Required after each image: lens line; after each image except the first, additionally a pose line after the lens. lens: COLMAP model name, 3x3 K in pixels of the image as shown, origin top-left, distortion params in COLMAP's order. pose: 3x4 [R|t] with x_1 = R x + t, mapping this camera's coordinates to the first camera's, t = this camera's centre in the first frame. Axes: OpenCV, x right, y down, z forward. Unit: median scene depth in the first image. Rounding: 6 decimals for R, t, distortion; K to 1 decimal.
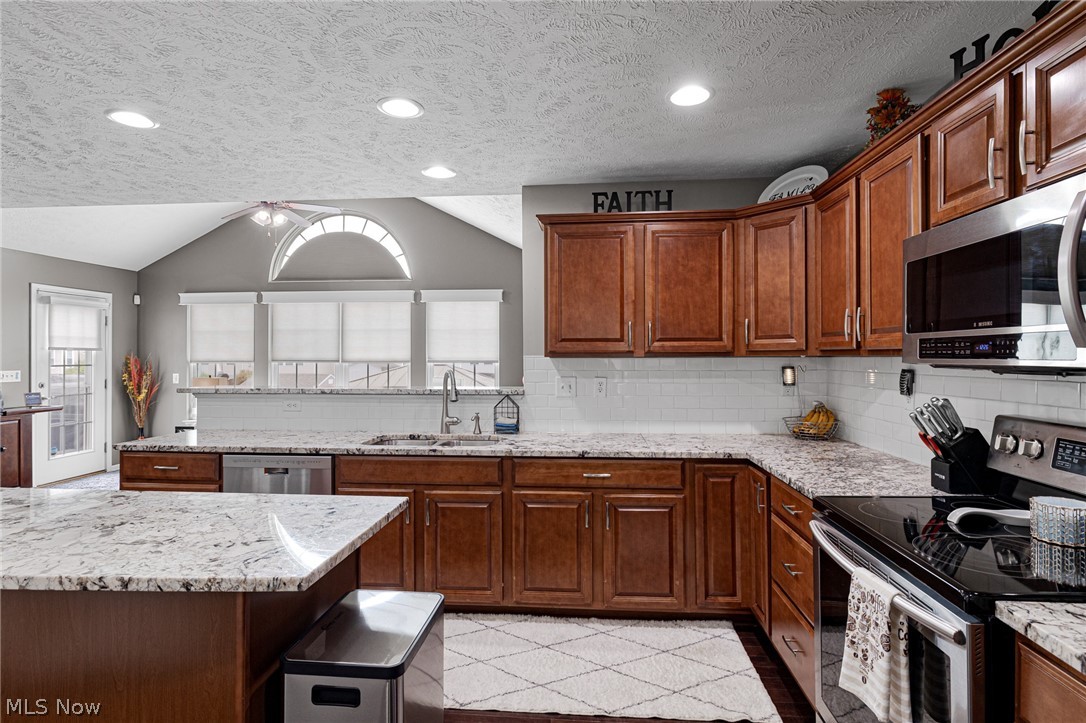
lens RADIAL K [[555.8, 0, 546.2], [0, 555.8, 357.0], [0, 0, 1]] dist [-0.000839, -0.001716]
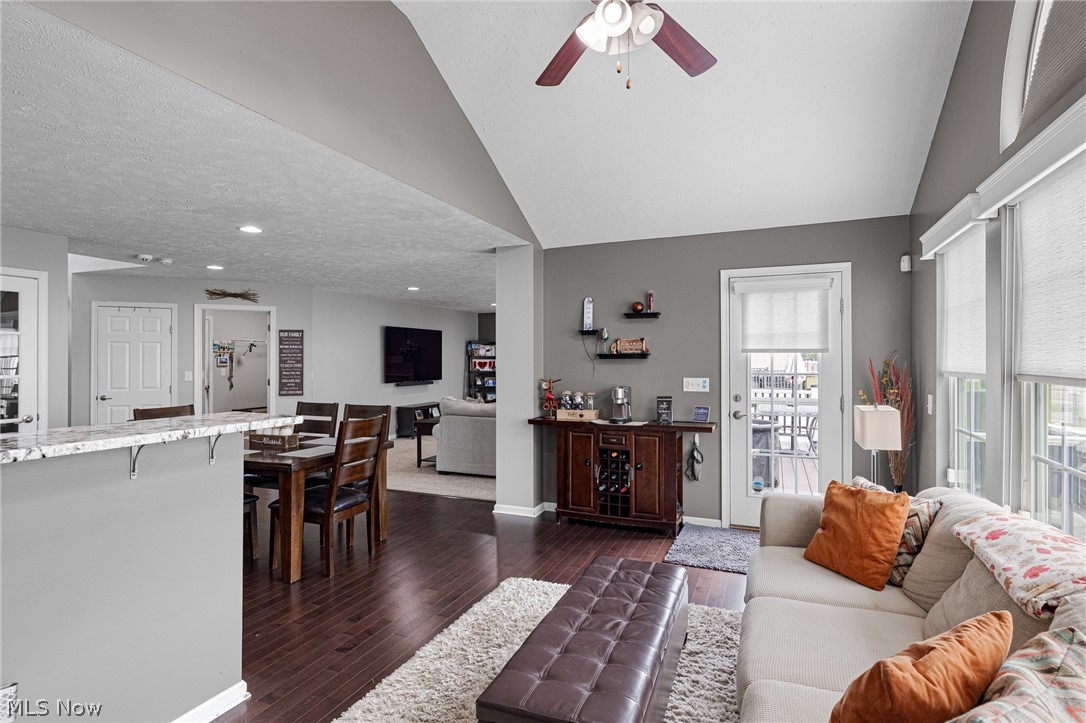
lens RADIAL K [[555.8, 0, 543.5], [0, 555.8, 360.0], [0, 0, 1]] dist [-0.000839, -0.001716]
pose [[-0.327099, -0.000502, -0.944990, -0.138523], [0.001375, 0.999999, -0.001007, -0.004492], [0.944989, -0.001629, -0.327098, 1.764682]]
